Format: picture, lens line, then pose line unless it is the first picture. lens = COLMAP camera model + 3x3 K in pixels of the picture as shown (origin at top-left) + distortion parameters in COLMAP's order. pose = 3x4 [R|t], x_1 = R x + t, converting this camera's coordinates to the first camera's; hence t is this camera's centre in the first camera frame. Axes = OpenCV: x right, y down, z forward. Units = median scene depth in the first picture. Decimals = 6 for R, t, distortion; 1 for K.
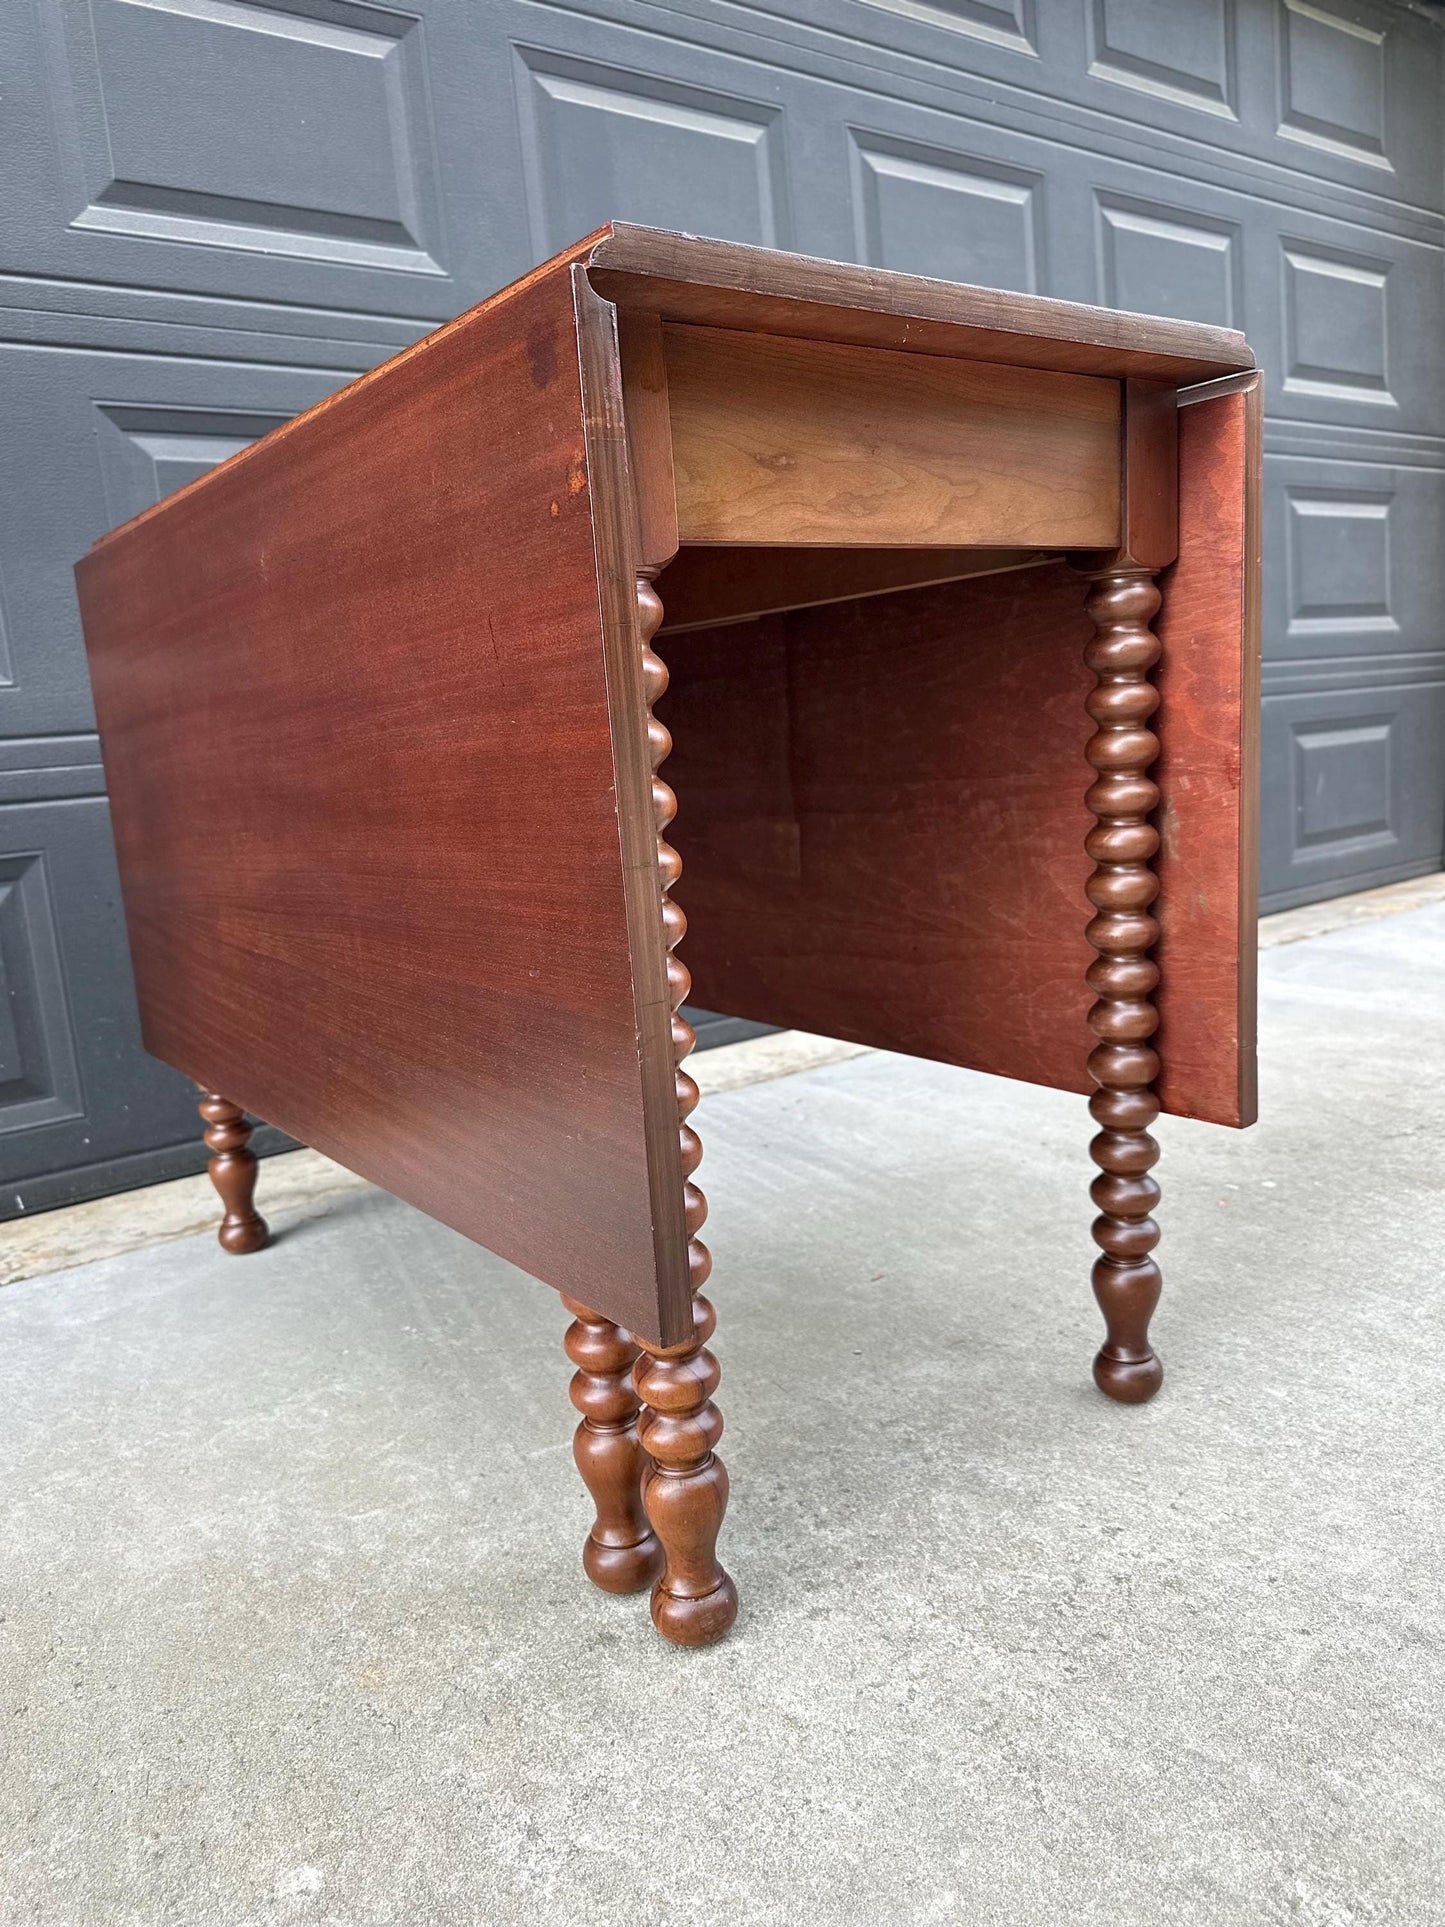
lens RADIAL K [[1361.4, 0, 722.5], [0, 1361.4, 963.5], [0, 0, 1]] dist [0.153290, -0.318429]
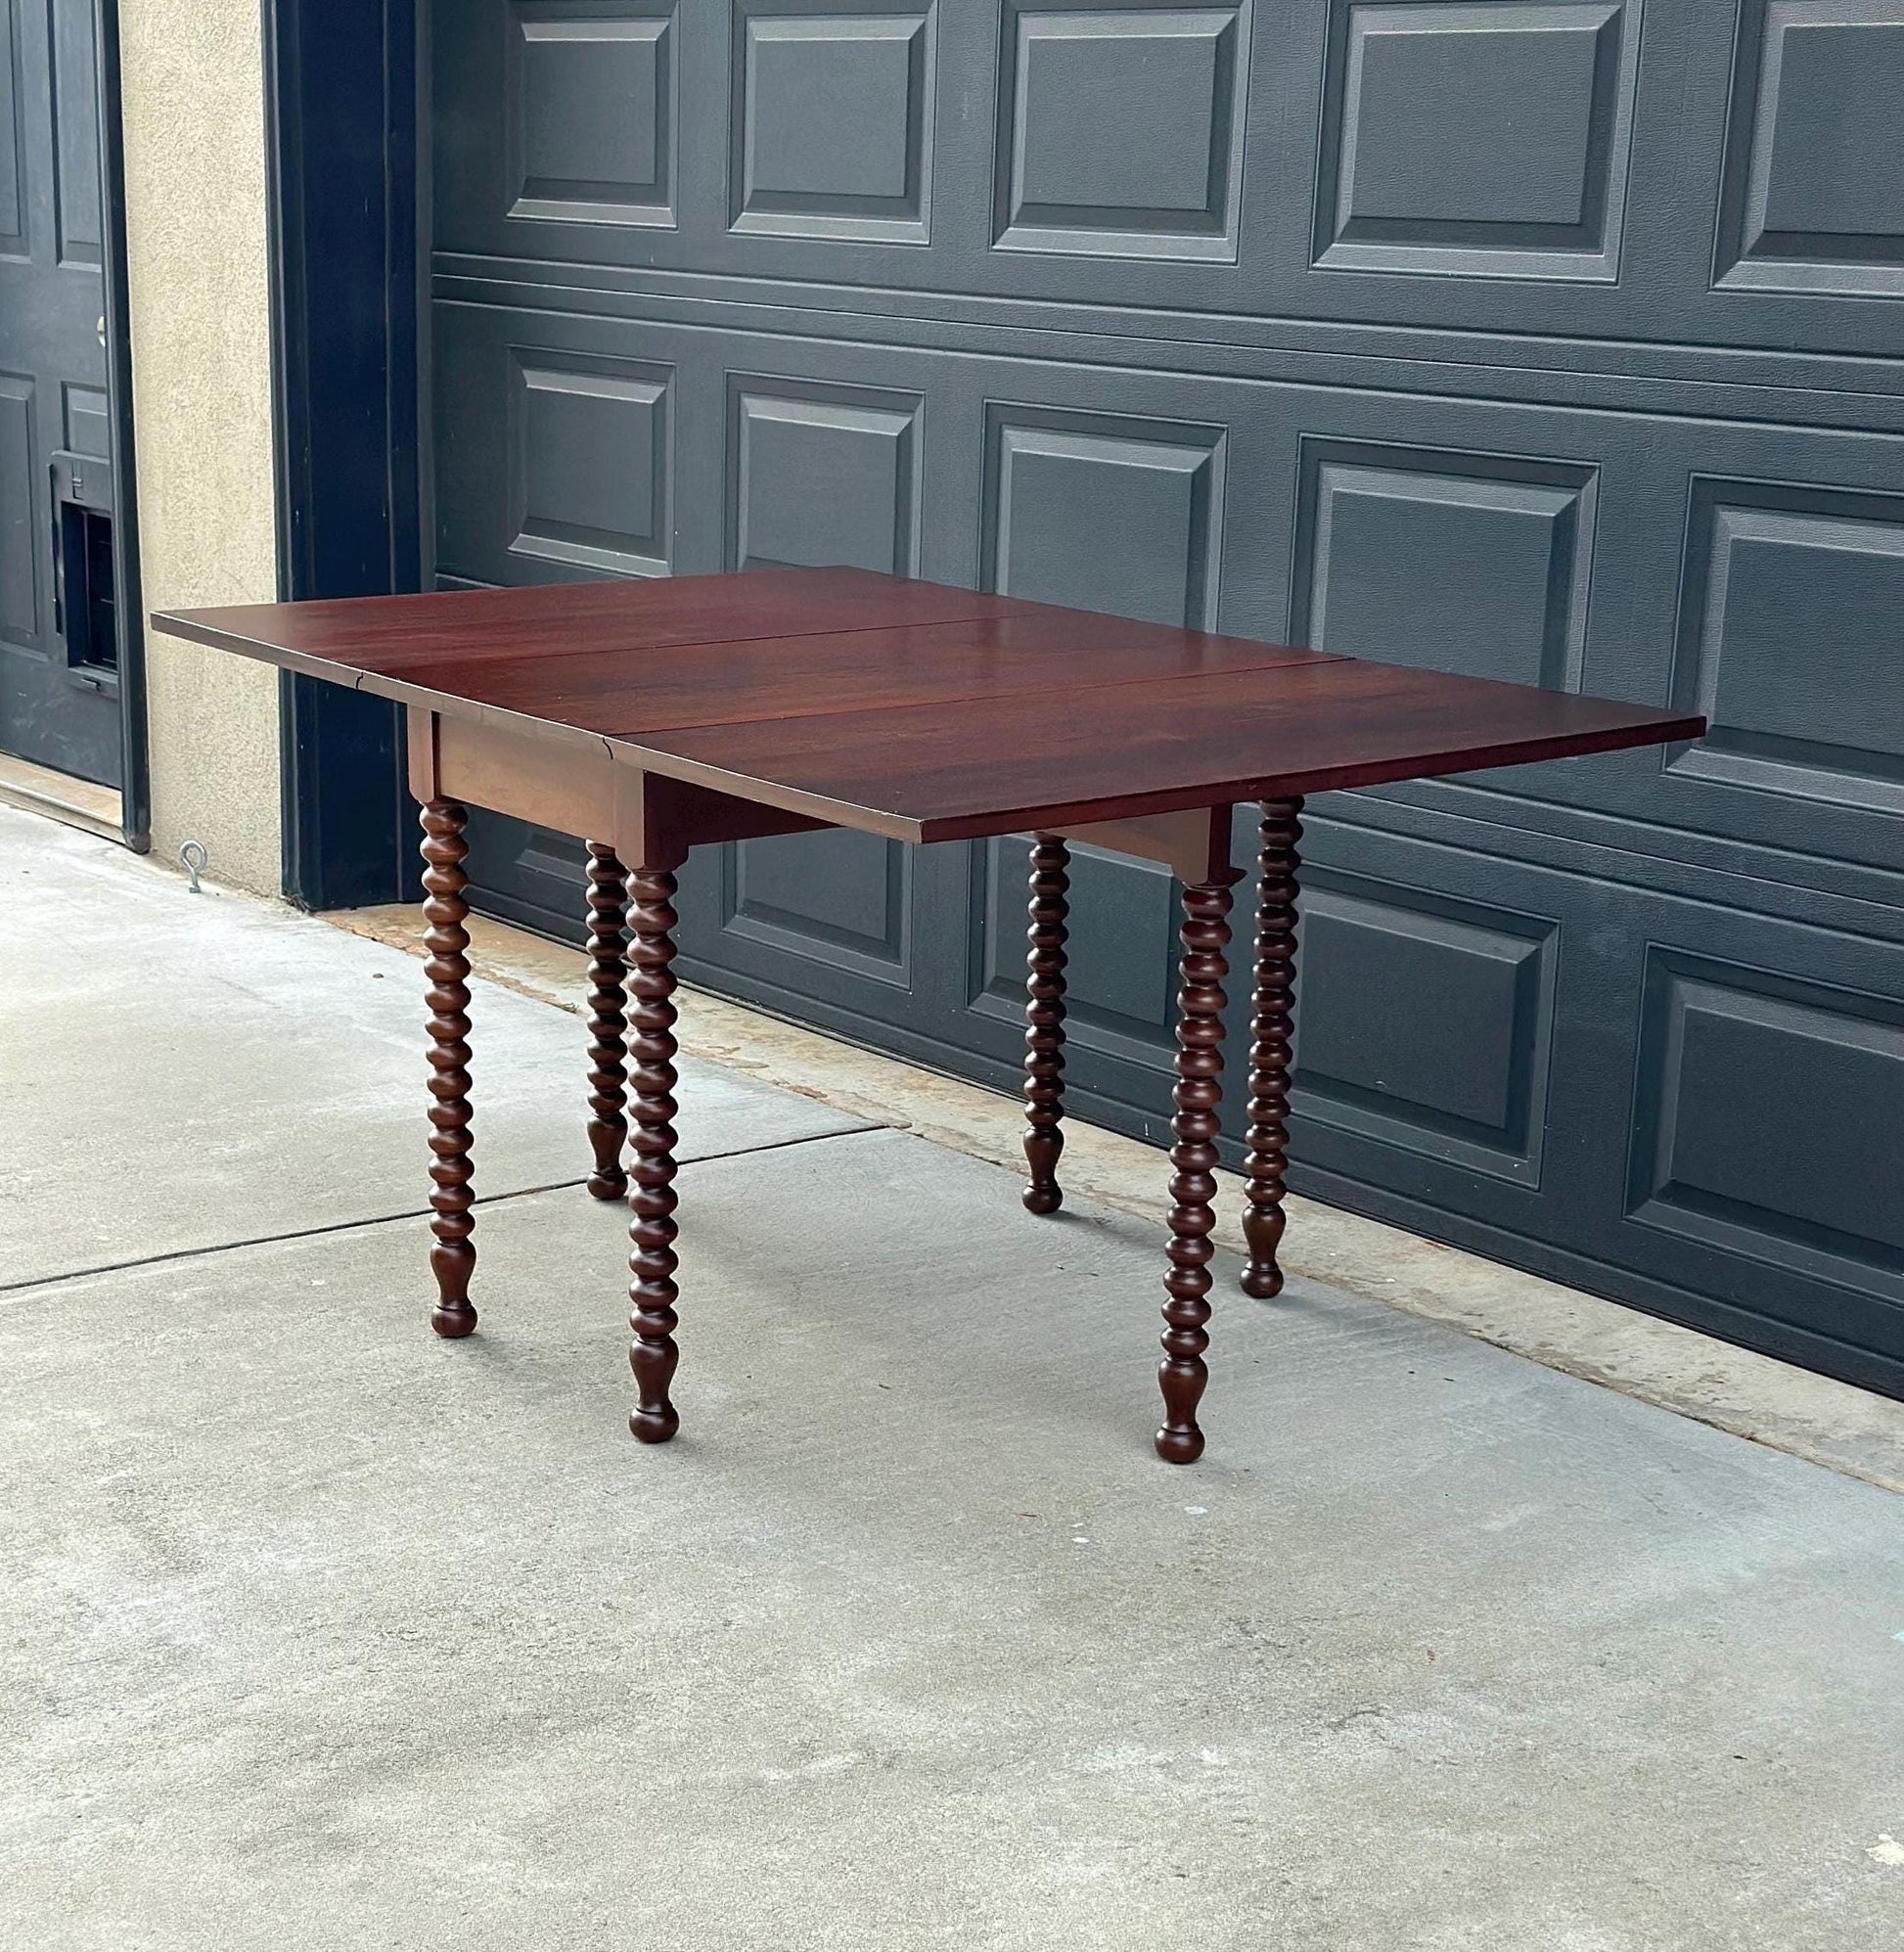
lens RADIAL K [[3634.7, 0, 942.2], [0, 3634.7, 1143.1], [0, 0, 1]] dist [0.172682, -0.115541]
pose [[0.025328, 0.339785, -0.940162, 3.764627], [-0.192740, 0.924478, 0.328924, -1.255903], [0.980923, 0.172876, 0.088905, 0.960234]]
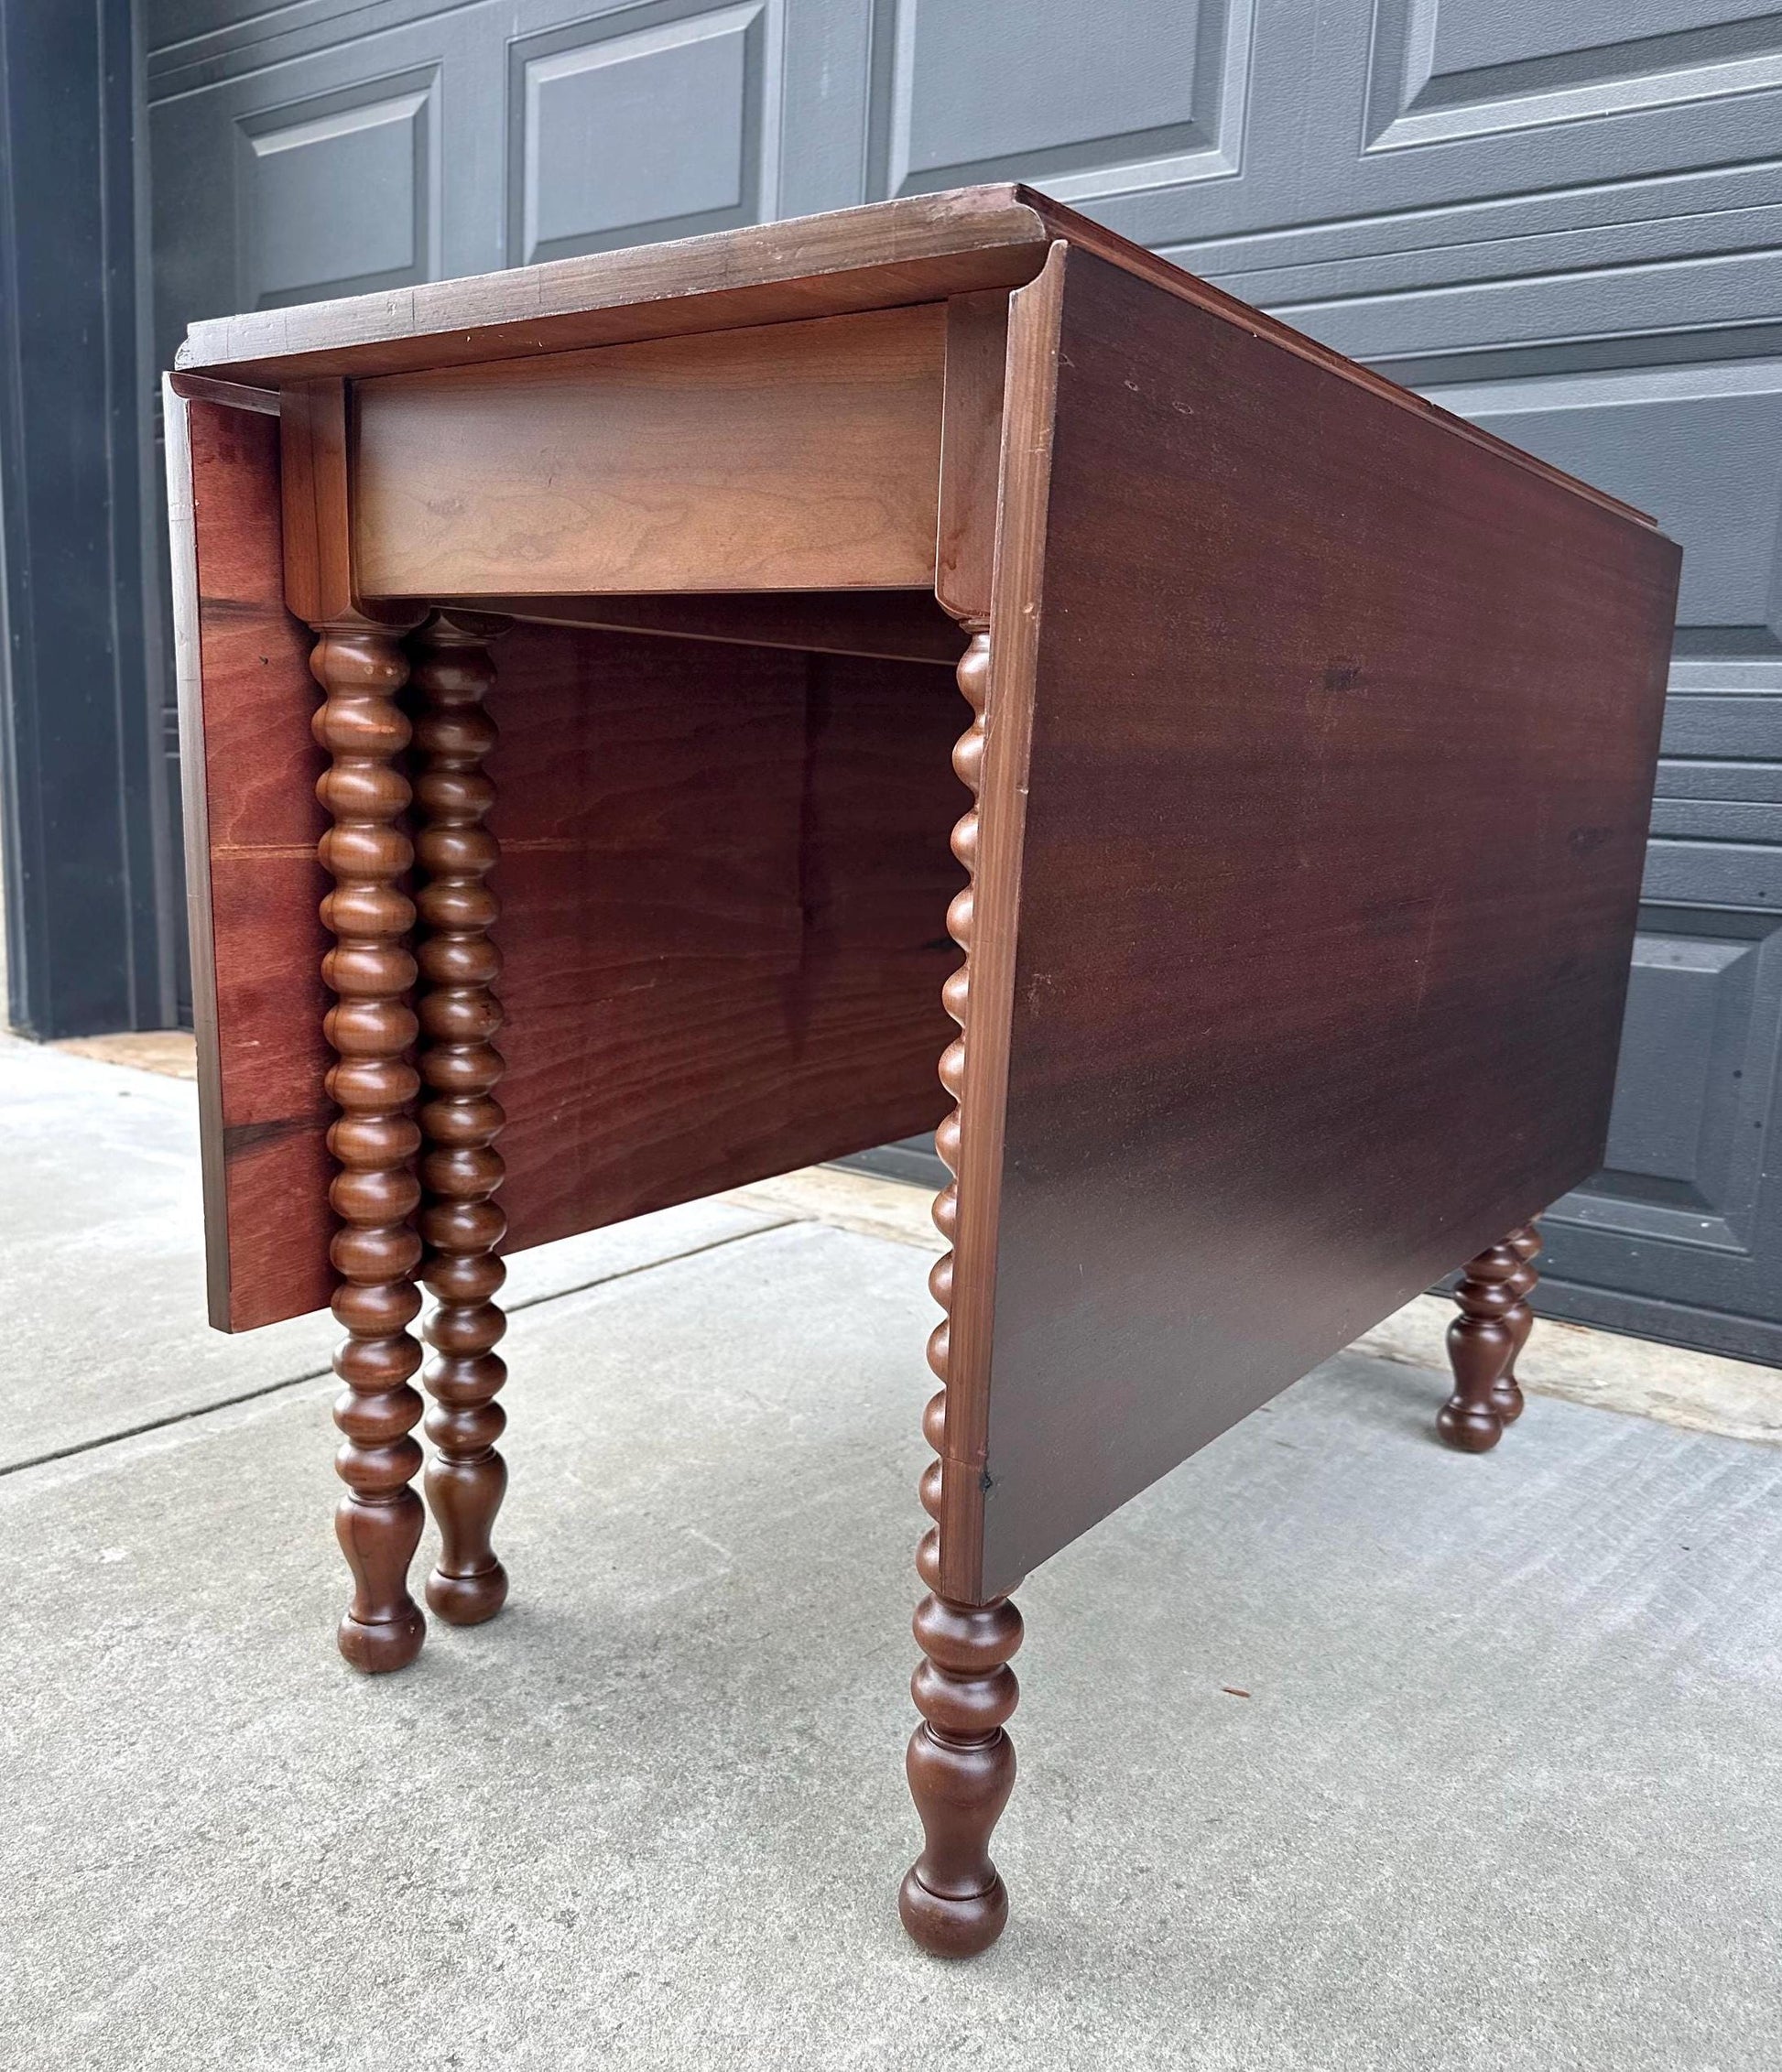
lens RADIAL K [[1746.3, 0, 873.9], [0, 1746.3, 1105.5], [0, 0, 1]] dist [0.055654, -0.106879]
pose [[0.304525, 0.276280, -0.911556, 0.950971], [-0.221884, 0.951258, 0.214188, -0.220293], [0.926300, 0.137034, 0.350984, 0.670624]]
